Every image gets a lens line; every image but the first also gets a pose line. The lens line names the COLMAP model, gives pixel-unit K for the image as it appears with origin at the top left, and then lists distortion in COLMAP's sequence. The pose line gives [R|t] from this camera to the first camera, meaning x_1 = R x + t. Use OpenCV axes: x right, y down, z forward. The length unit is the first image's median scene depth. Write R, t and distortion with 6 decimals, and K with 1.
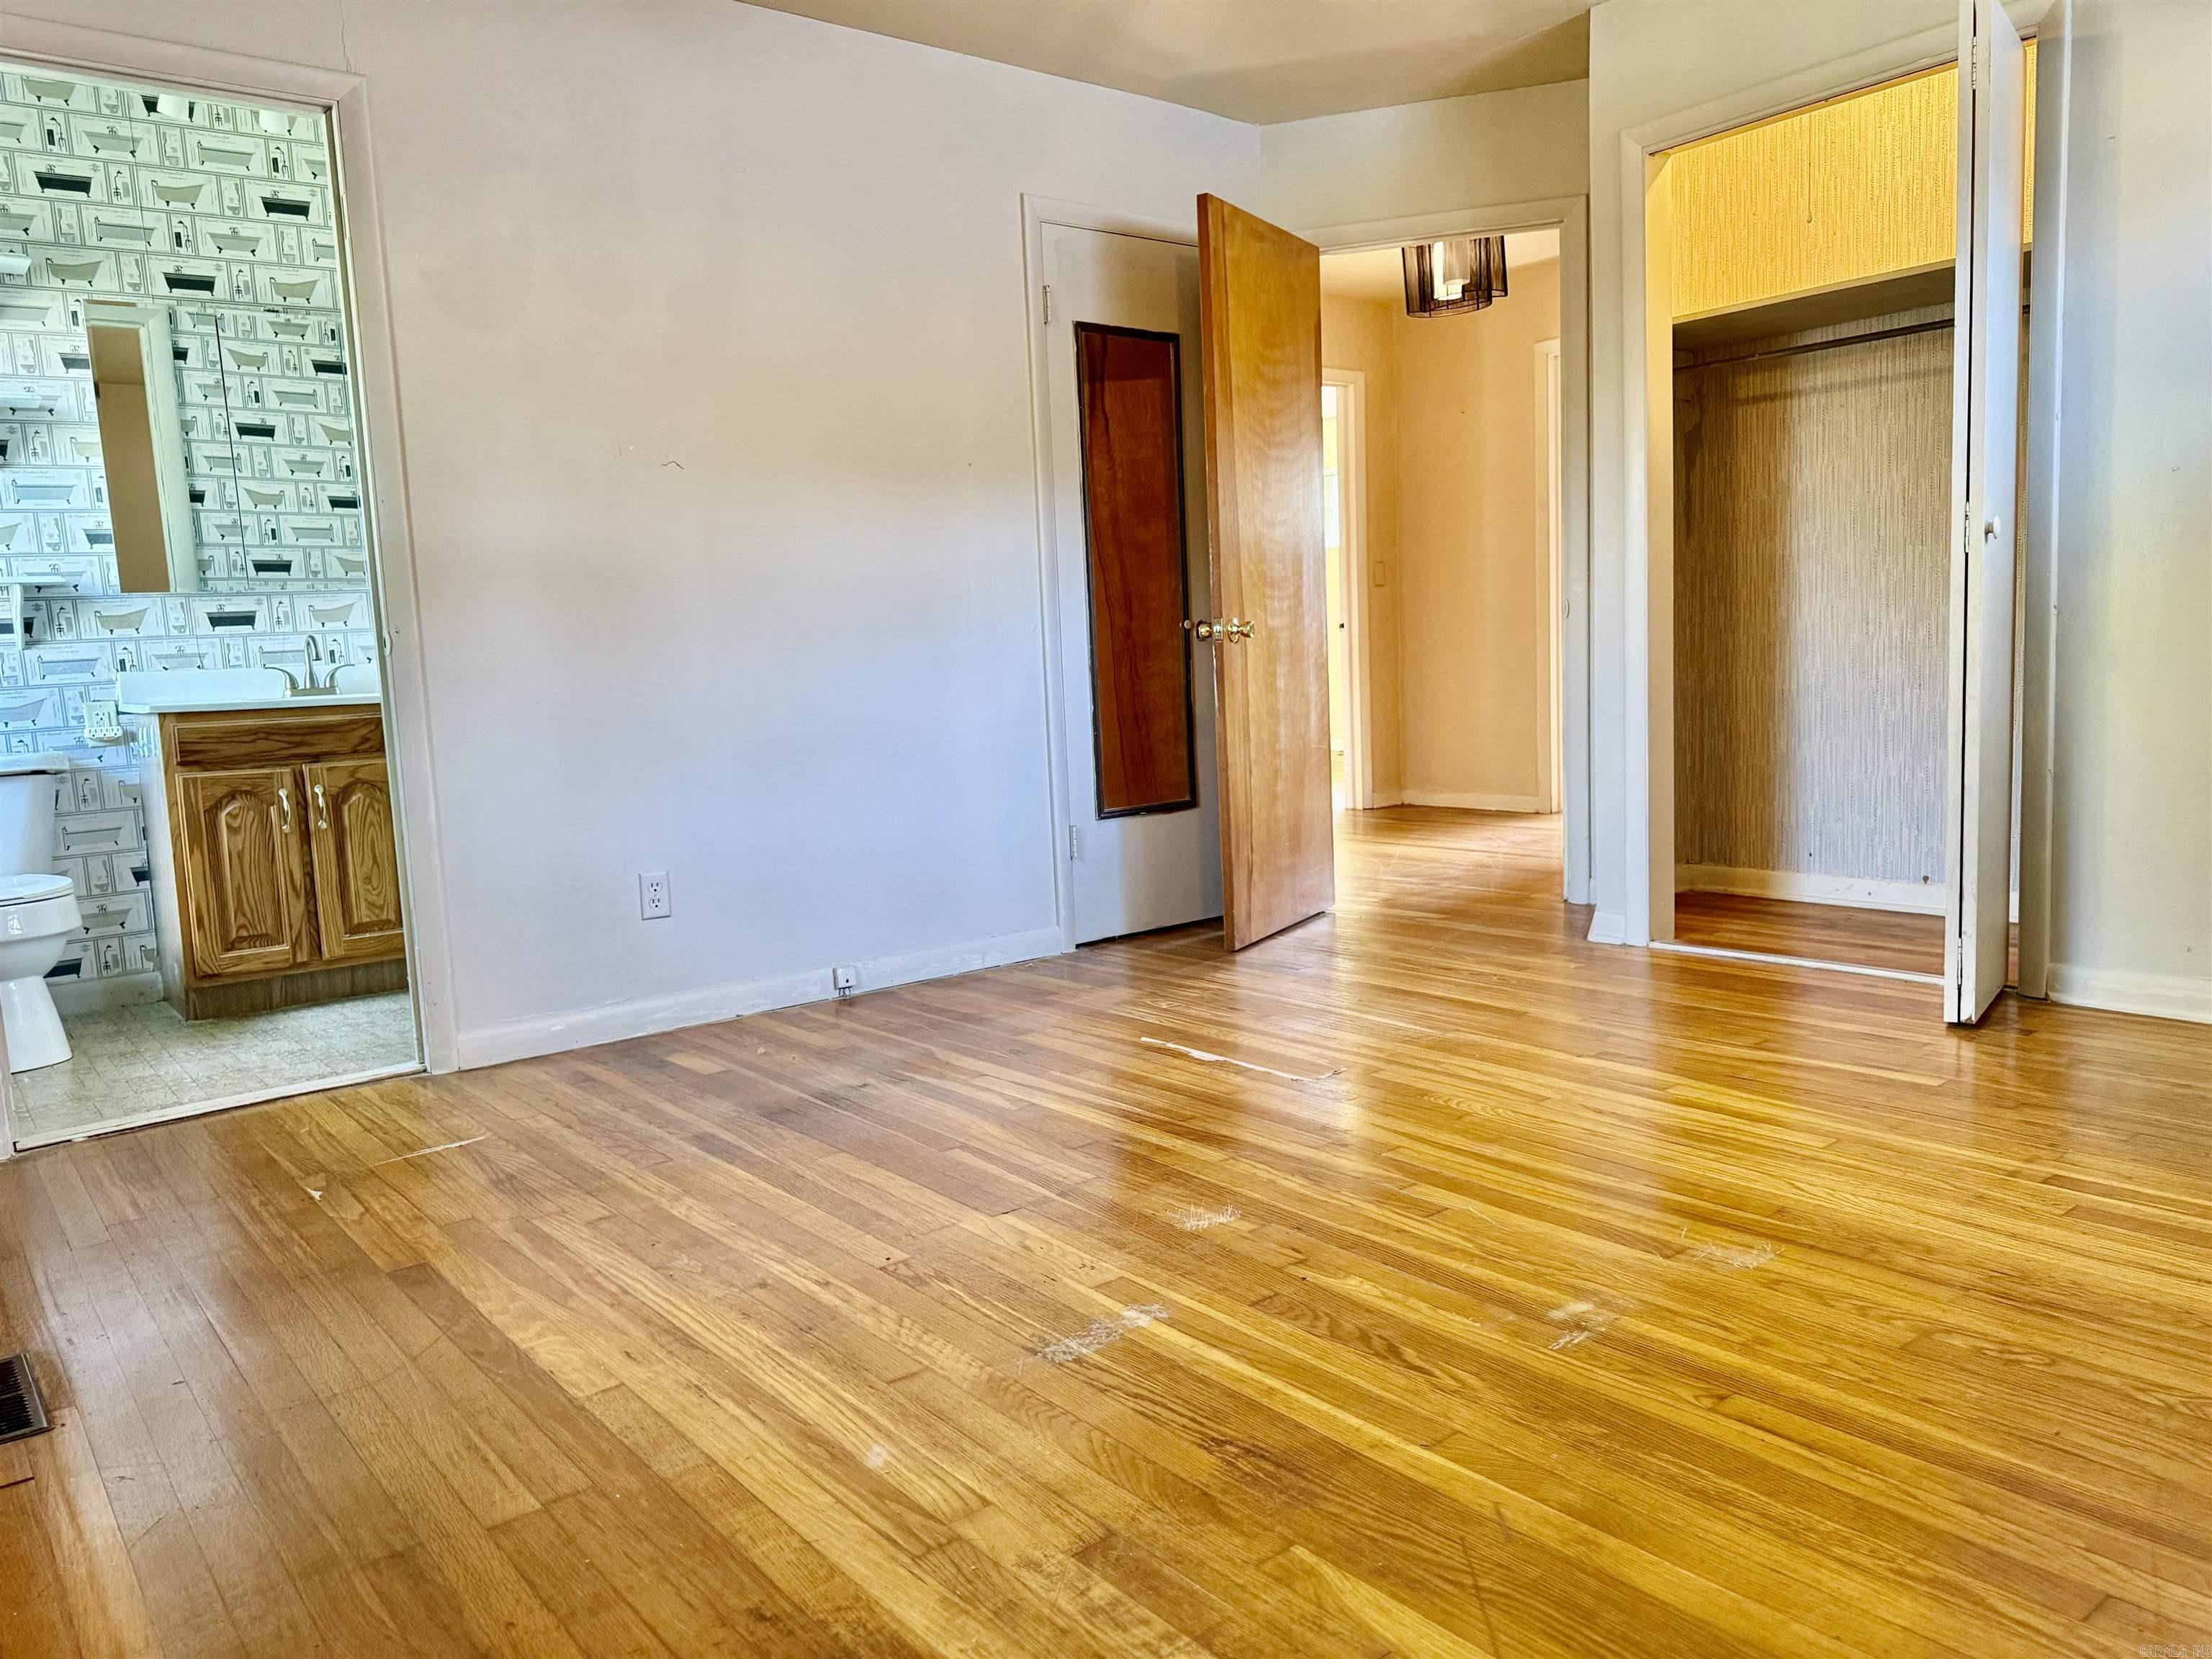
lens RADIAL K [[1565.9, 0, 1092.0], [0, 1565.9, 835.3], [0, 0, 1]] dist [0.085015, -0.096804]
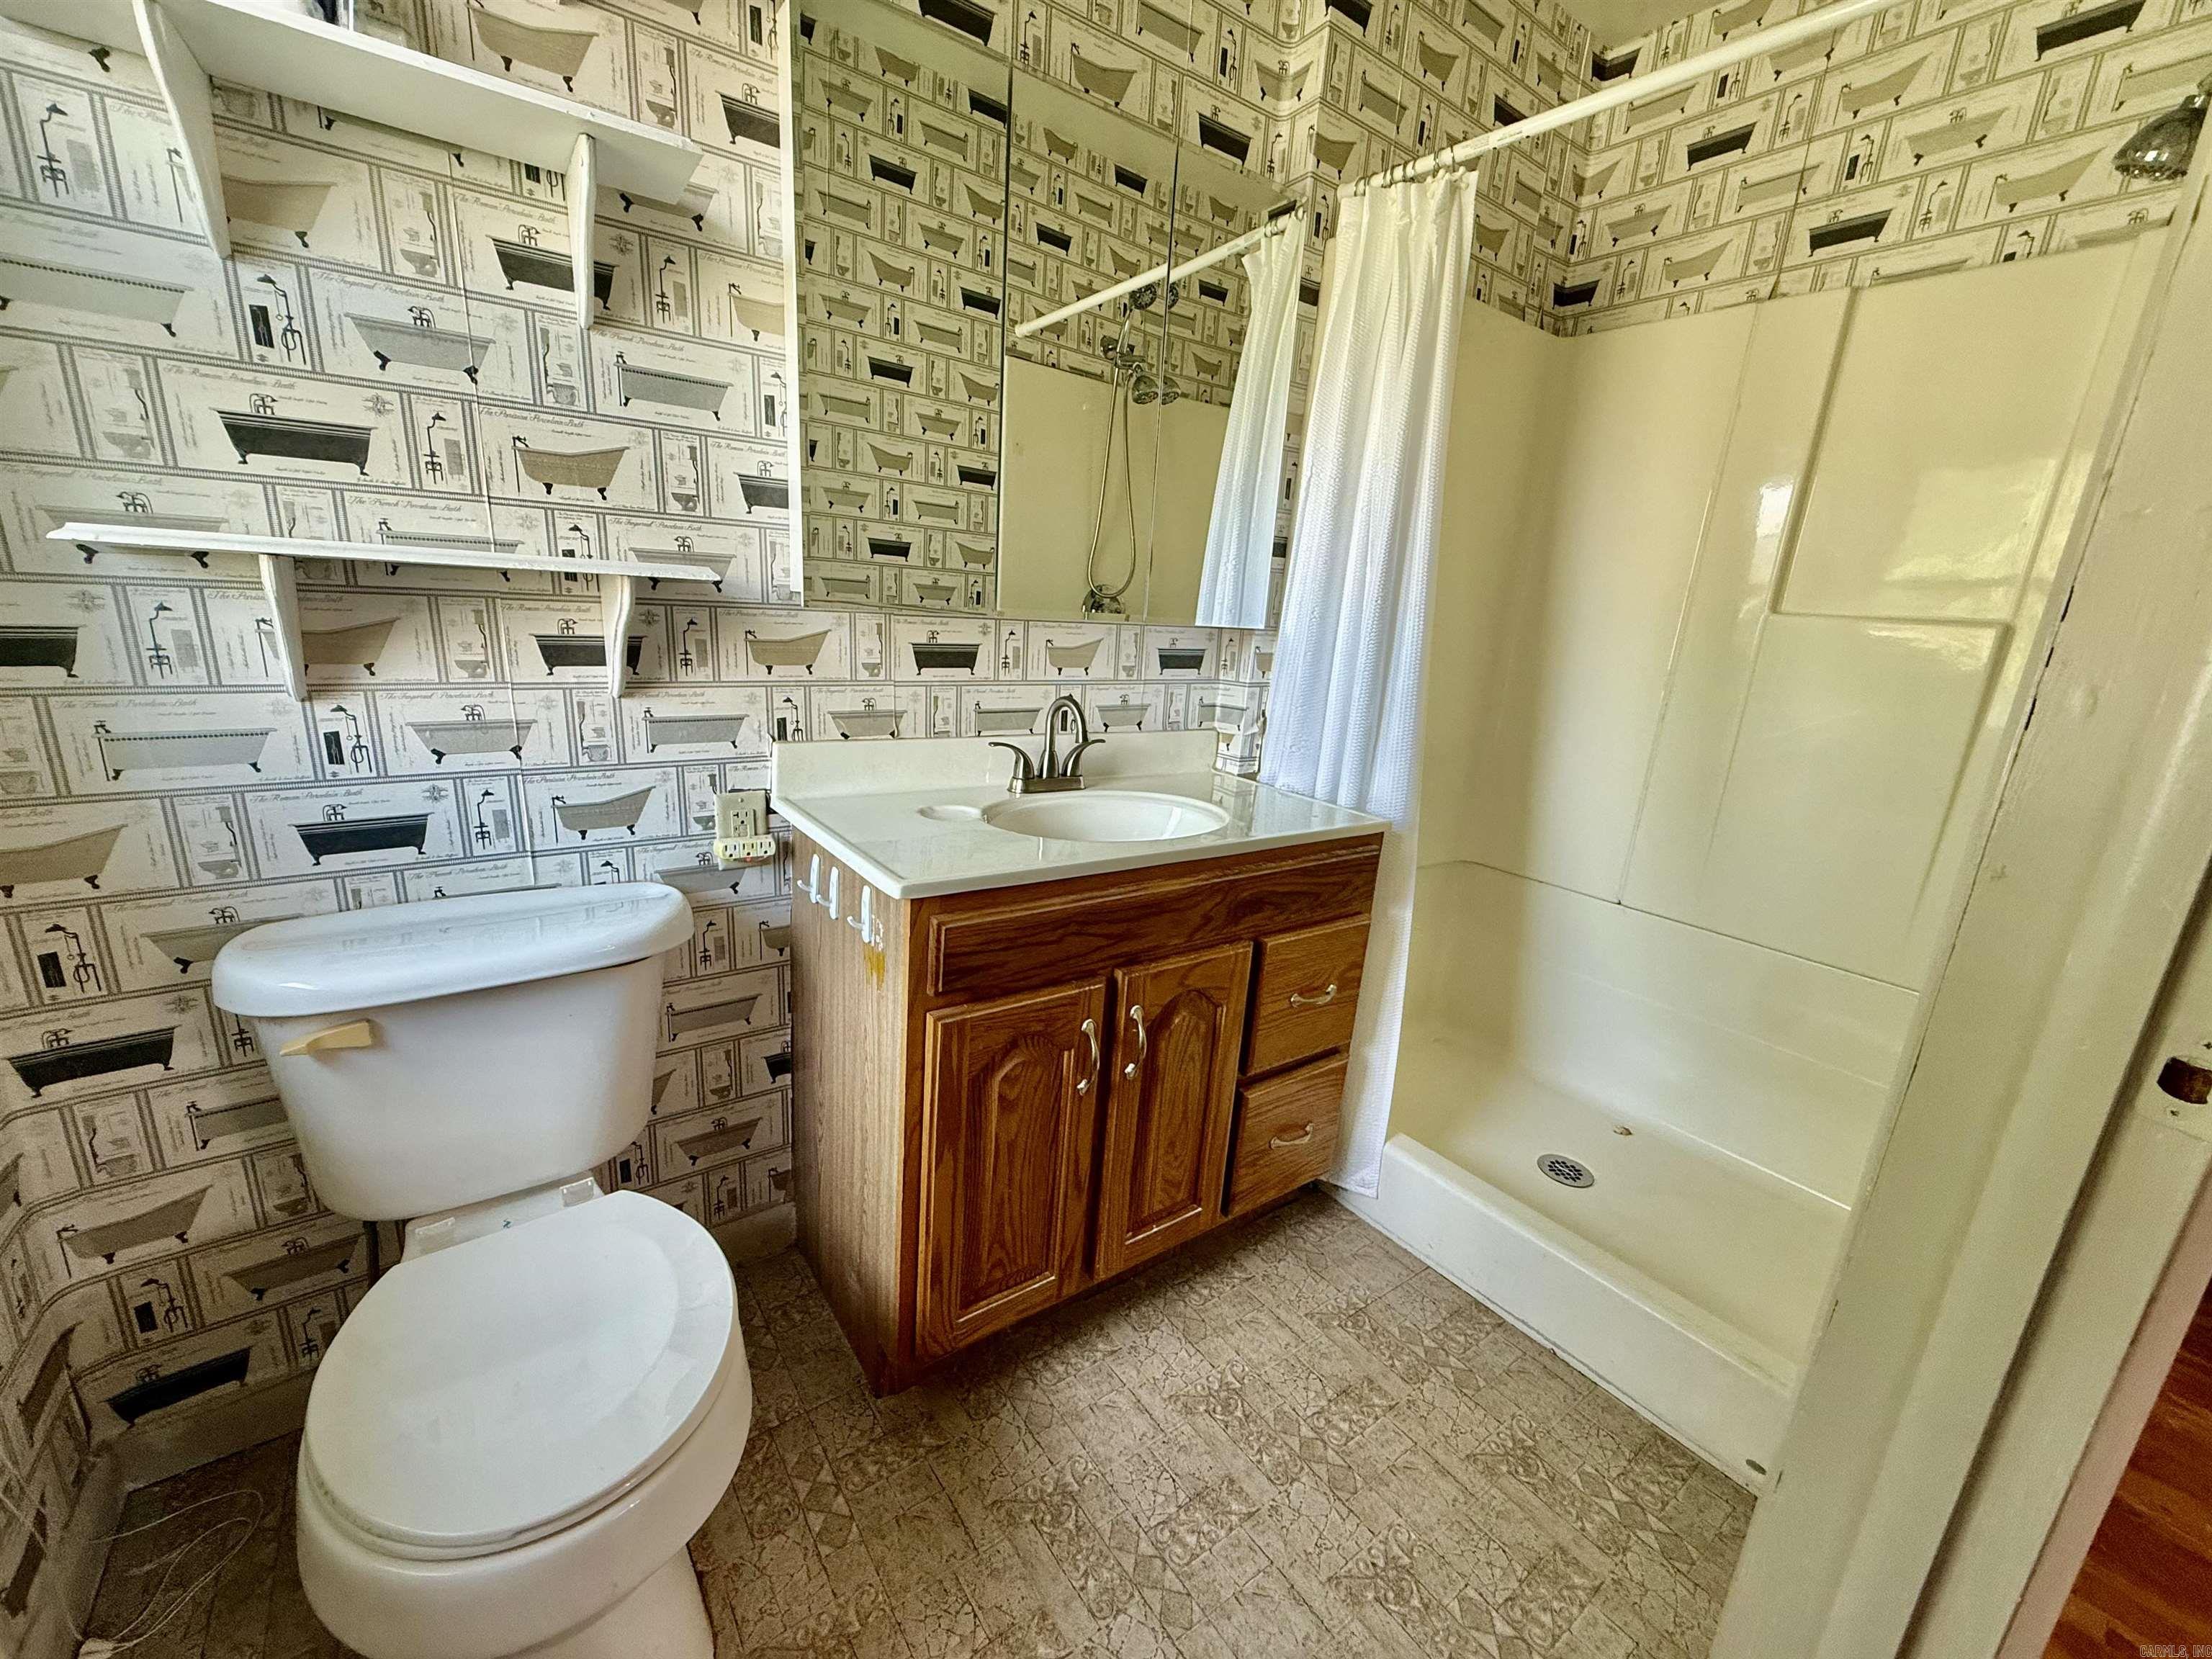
lens RADIAL K [[895.3, 0, 1113.6], [0, 895.3, 826.4], [0, 0, 1]] dist [-0.000620, 0.000043]
pose [[0.993398, 0.114649, -0.003883, -0.492083], [-0.113362, 0.986303, 0.119817, -0.125921], [0.017567, -0.118585, 0.992788, 0.690135]]
